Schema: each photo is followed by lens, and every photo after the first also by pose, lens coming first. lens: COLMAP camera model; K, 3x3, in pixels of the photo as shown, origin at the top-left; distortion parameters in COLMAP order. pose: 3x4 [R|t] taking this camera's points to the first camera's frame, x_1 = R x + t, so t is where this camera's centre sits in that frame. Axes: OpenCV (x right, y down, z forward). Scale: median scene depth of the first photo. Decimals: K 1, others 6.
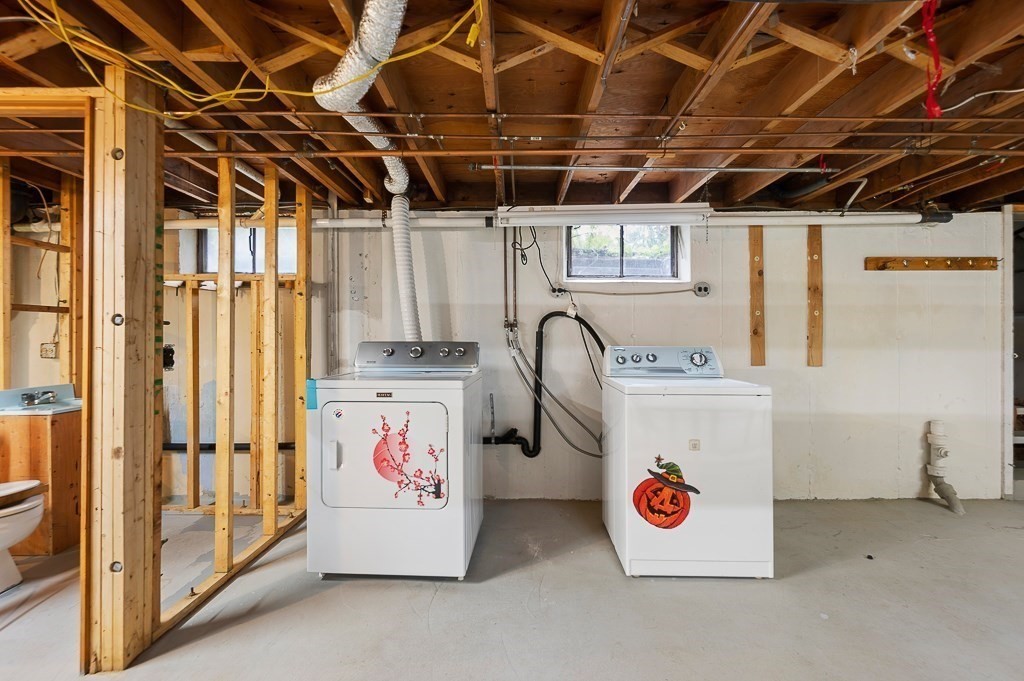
lens RADIAL K [[444.2, 0, 514.9], [0, 444.2, 337.7], [0, 0, 1]] dist [0.001152, 0.000382]
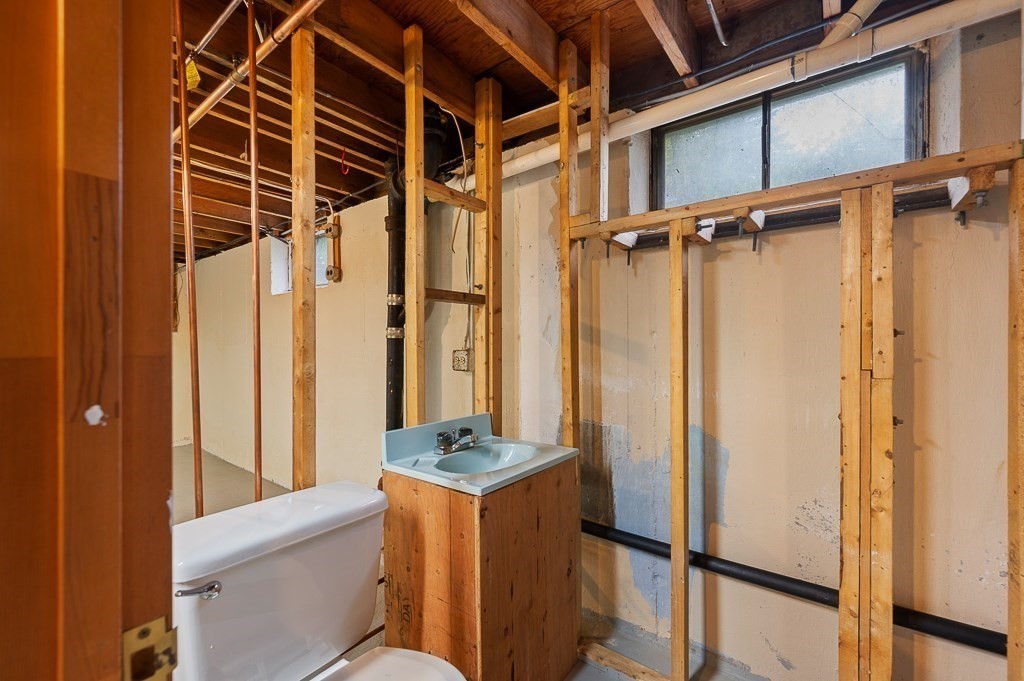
lens RADIAL K [[425.4, 0, 513.3], [0, 425.4, 338.9], [0, 0, 1]] dist [-0.001833, -0.000189]
pose [[0.798208, -0.011041, -0.602280, -0.595488], [0.006487, 0.999932, -0.009733, 0.001709], [0.602346, 0.003861, 0.798226, 0.528369]]
